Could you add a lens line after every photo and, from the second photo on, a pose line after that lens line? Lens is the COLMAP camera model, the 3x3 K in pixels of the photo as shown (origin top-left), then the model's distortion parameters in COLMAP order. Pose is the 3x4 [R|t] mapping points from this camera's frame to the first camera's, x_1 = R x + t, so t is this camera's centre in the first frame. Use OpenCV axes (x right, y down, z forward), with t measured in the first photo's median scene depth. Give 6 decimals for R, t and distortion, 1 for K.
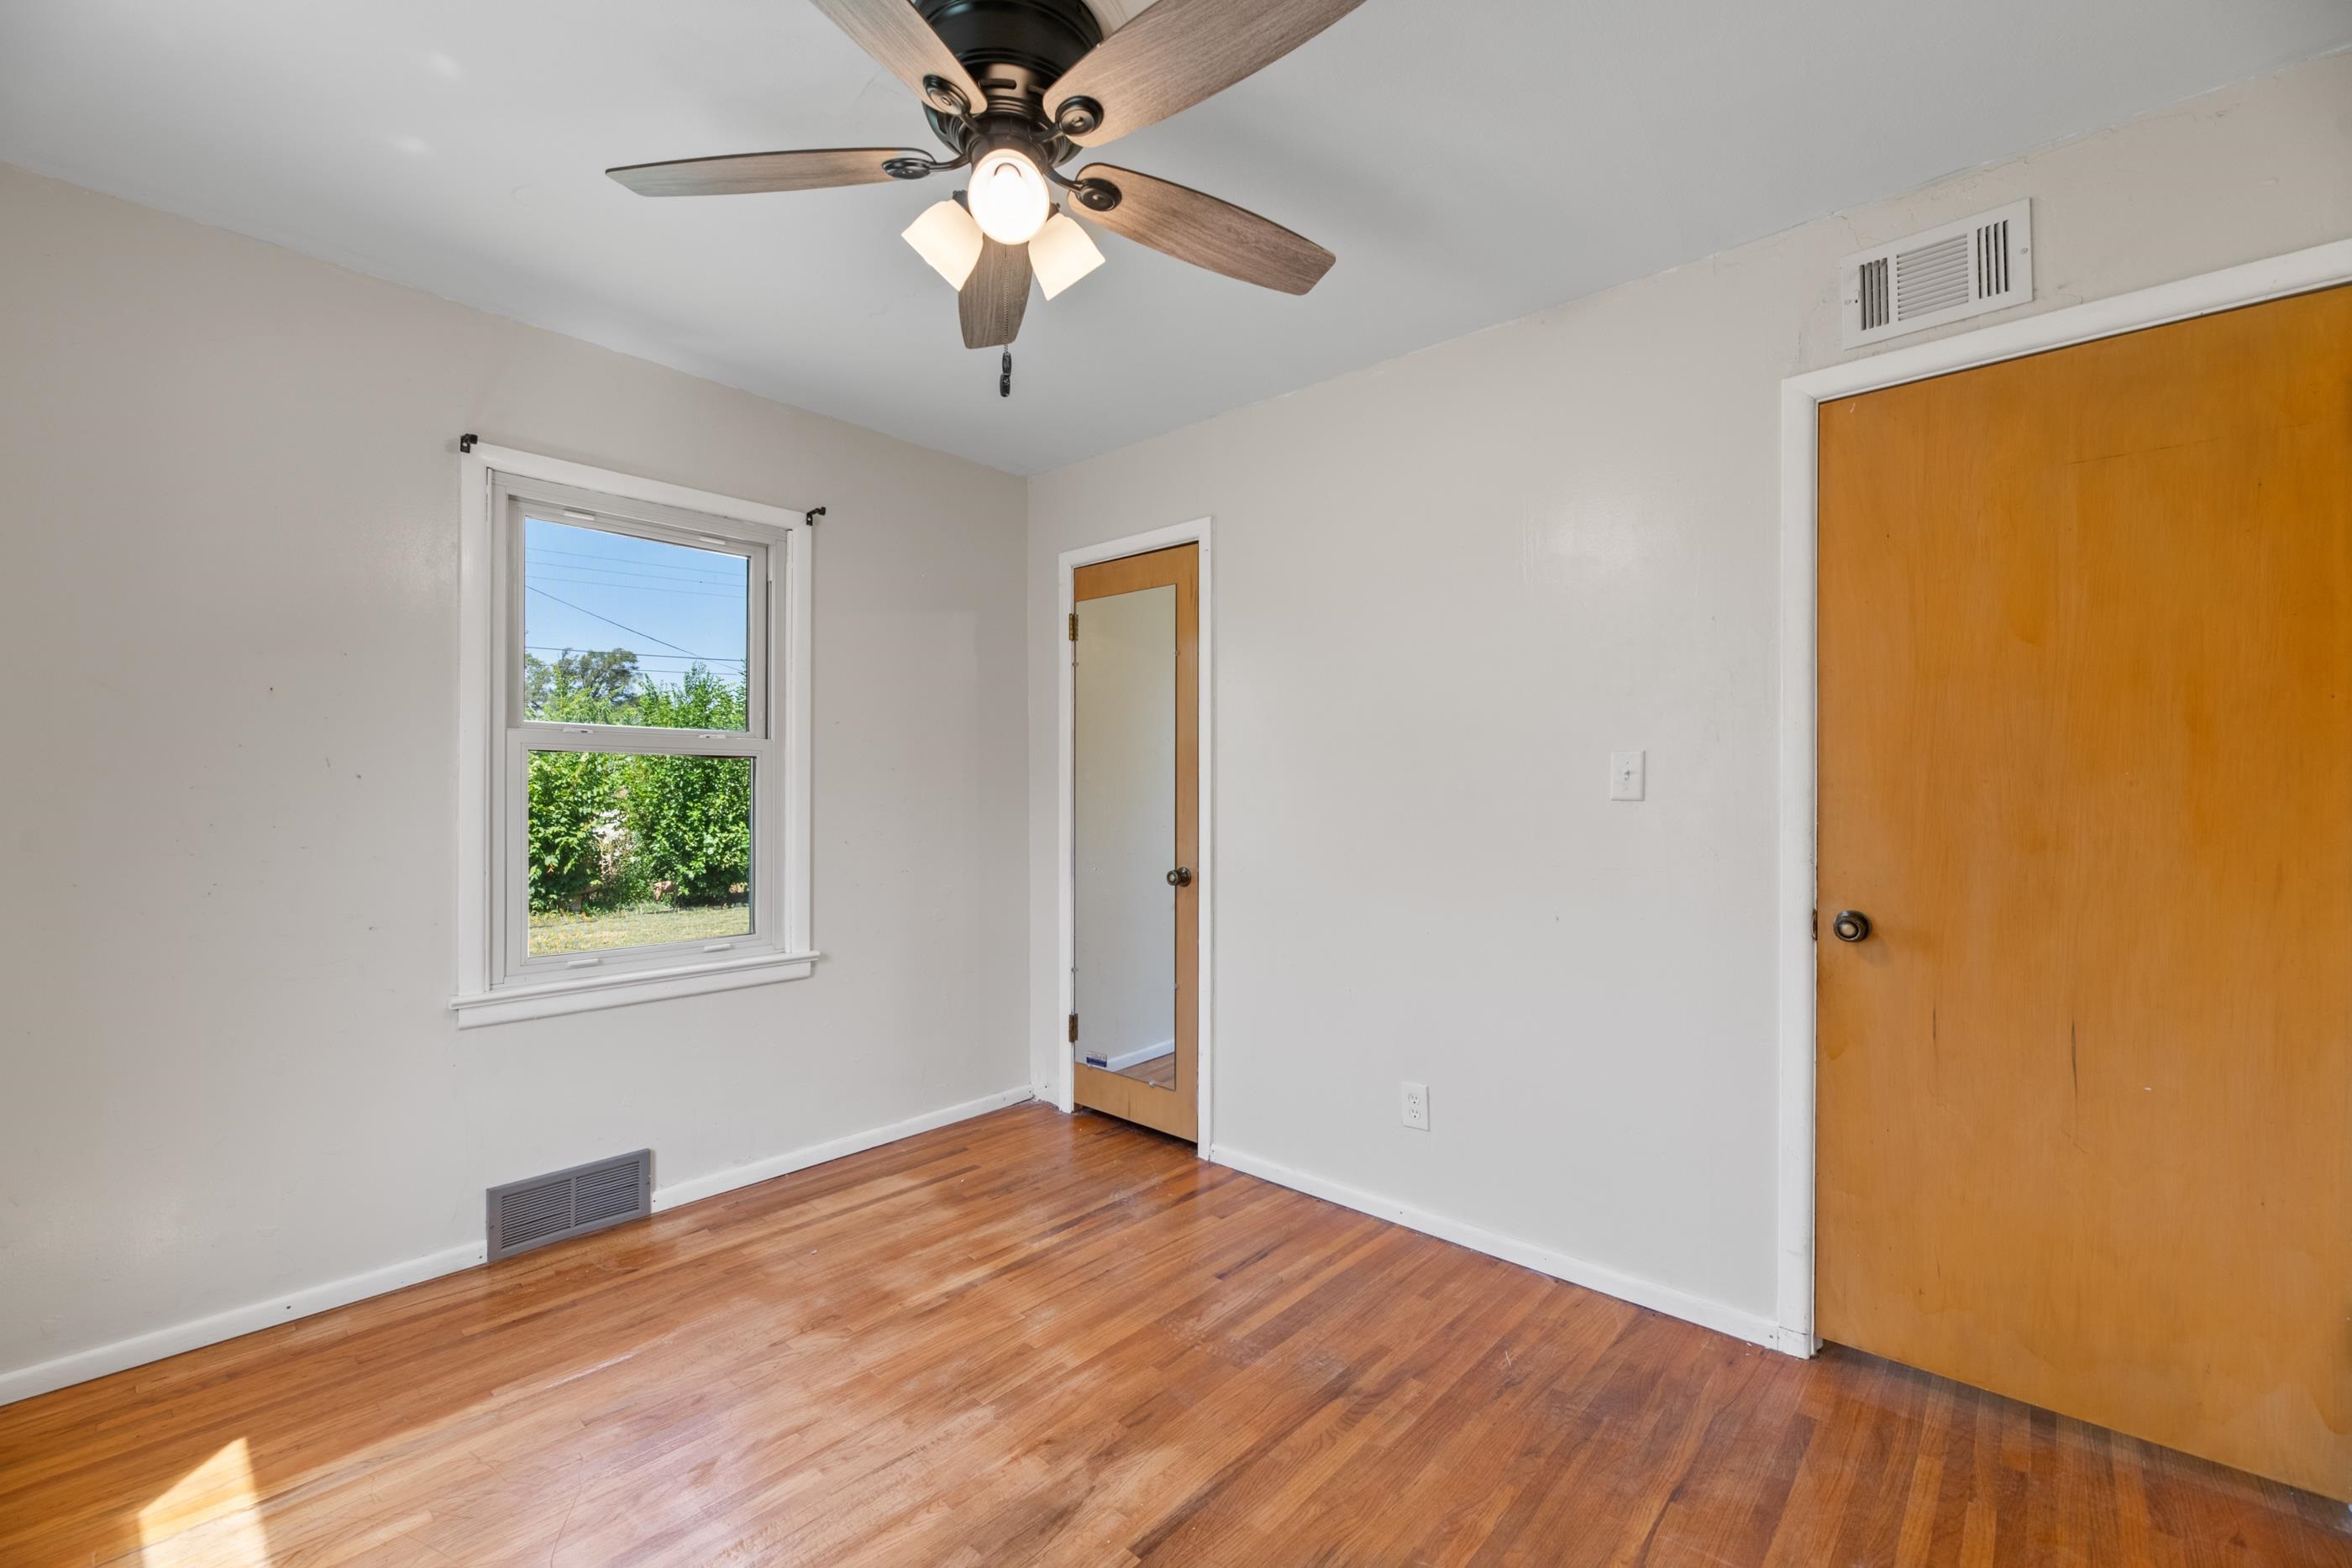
lens RADIAL K [[963.5, 0, 1175.2], [0, 963.5, 784.2], [0, 0, 1]] dist [-0.001135, -0.000625]
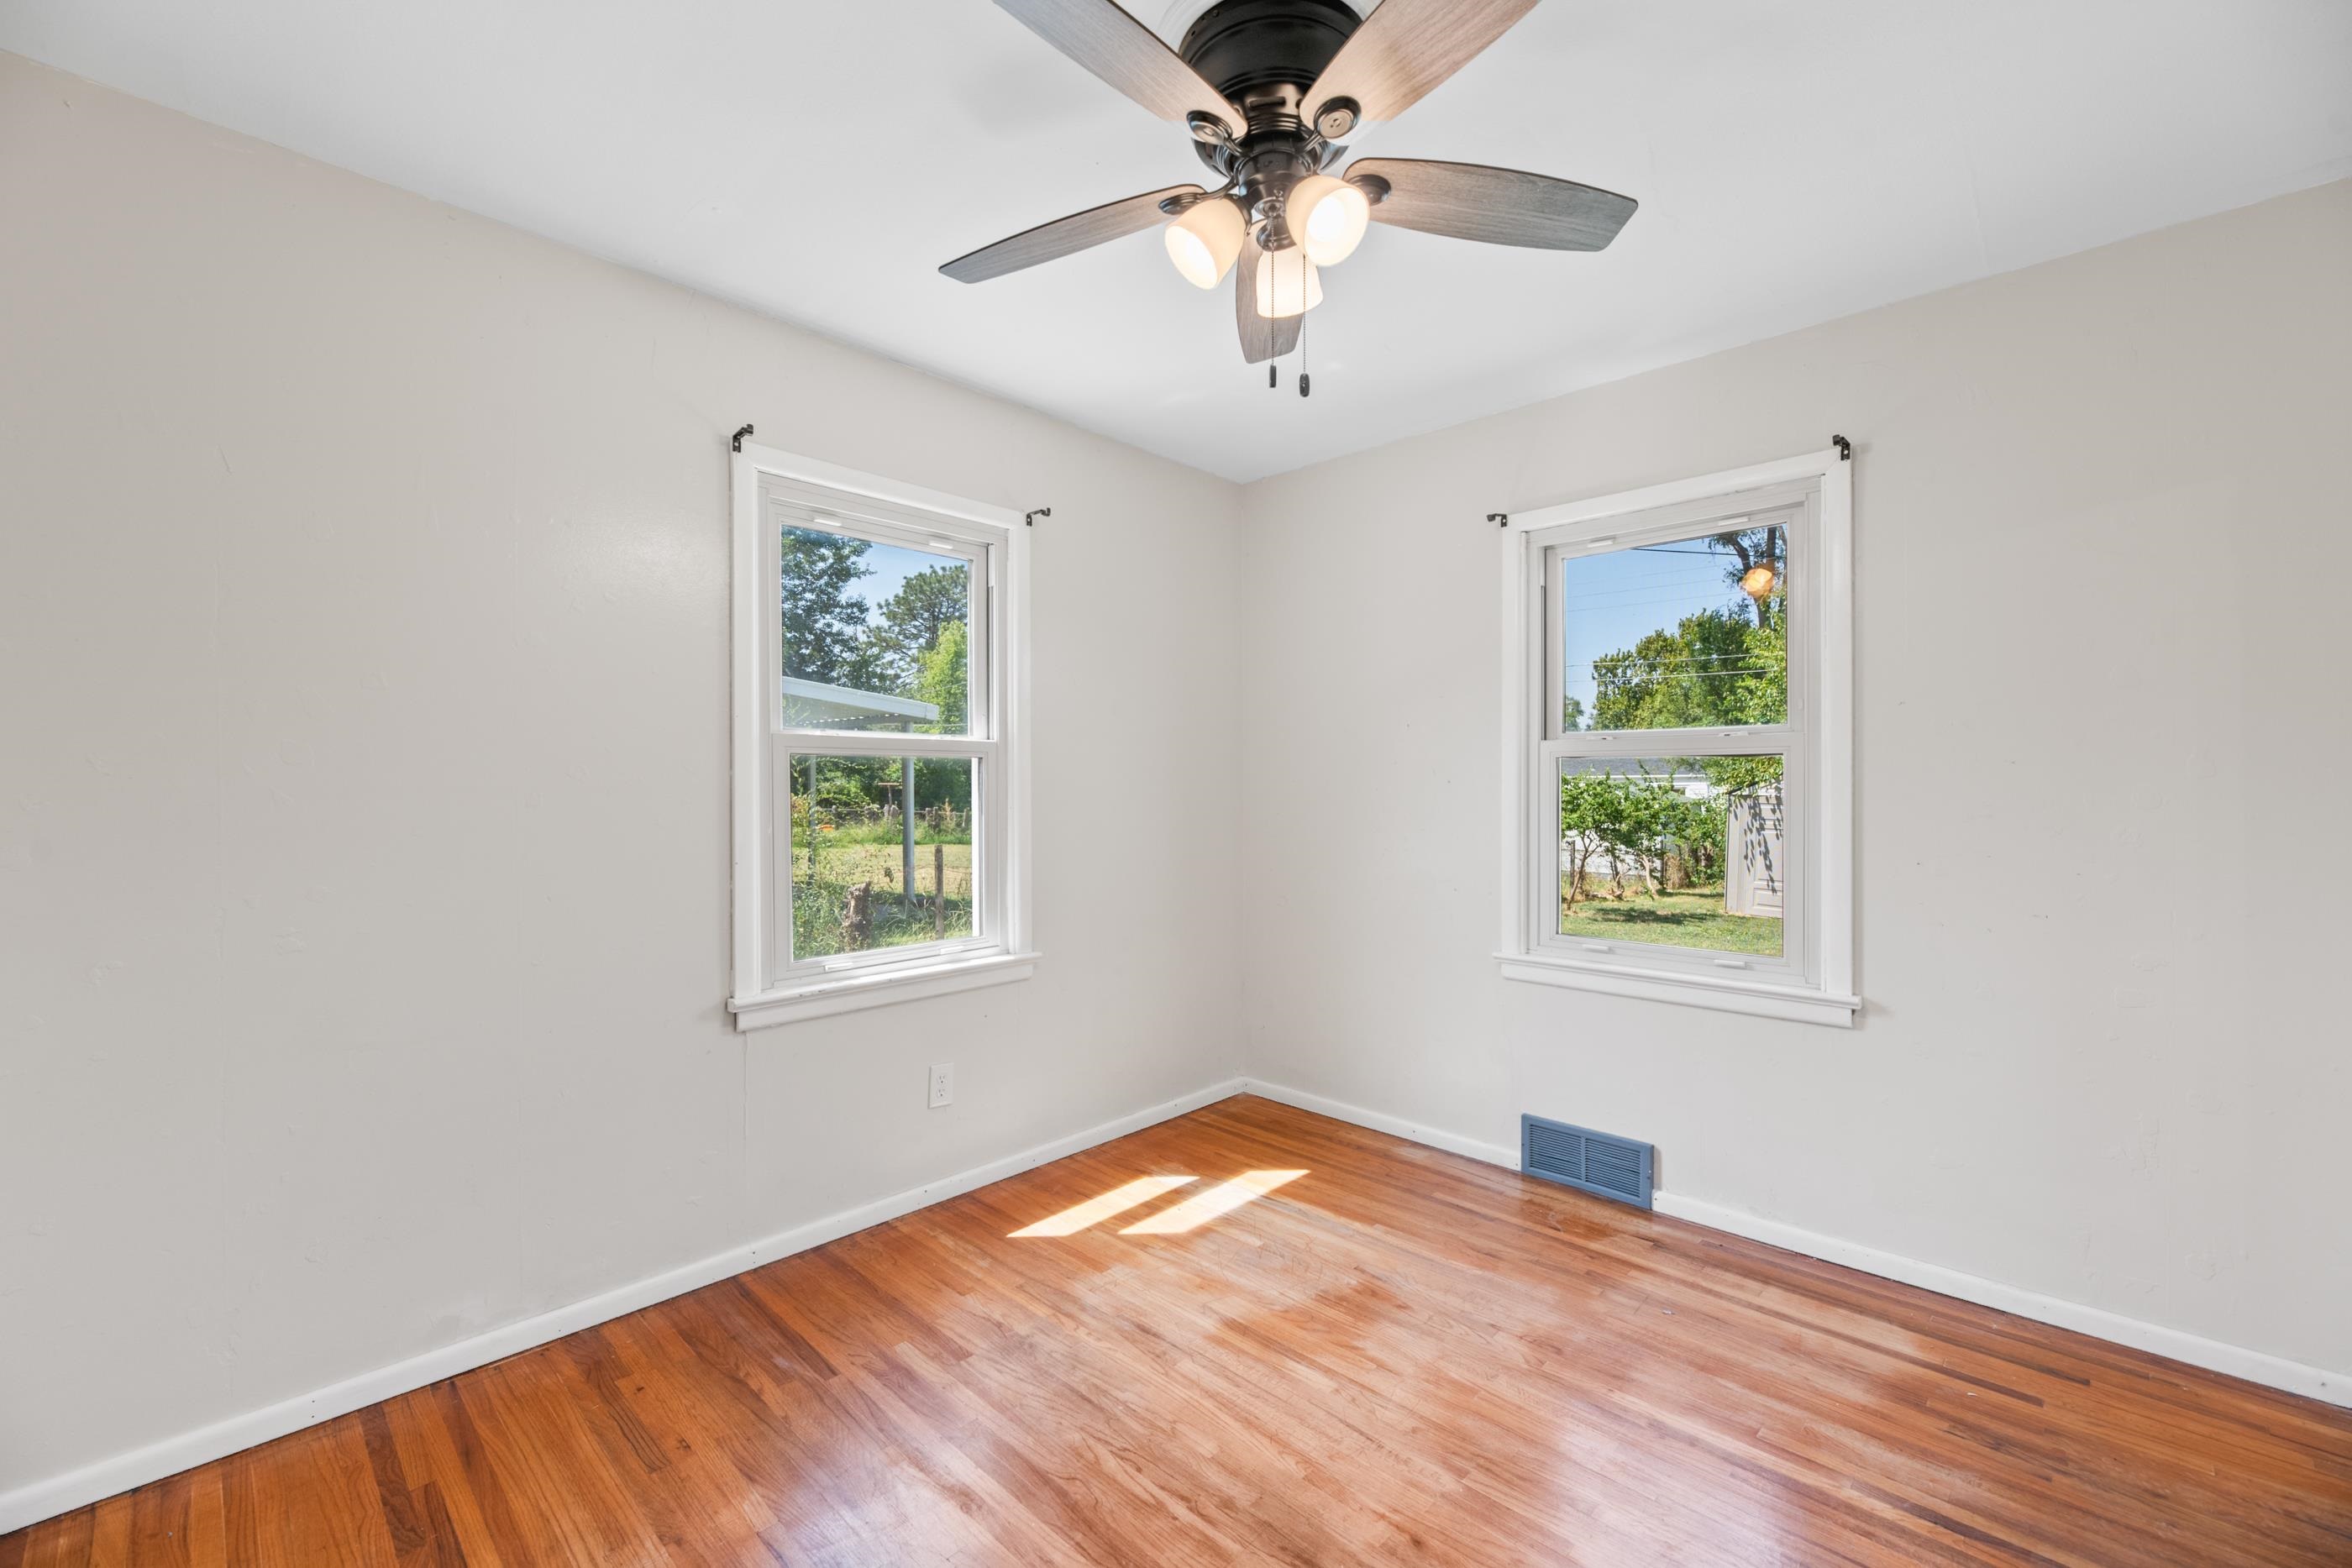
lens RADIAL K [[963.5, 0, 1175.0], [0, 963.5, 785.5], [0, 0, 1]] dist [-0.001135, -0.000625]
pose [[-0.025531, -0.004862, -0.999662, 0.533706], [0.002303, 0.999985, -0.004922, 0.003566], [0.999671, -0.002428, -0.025519, 0.578328]]
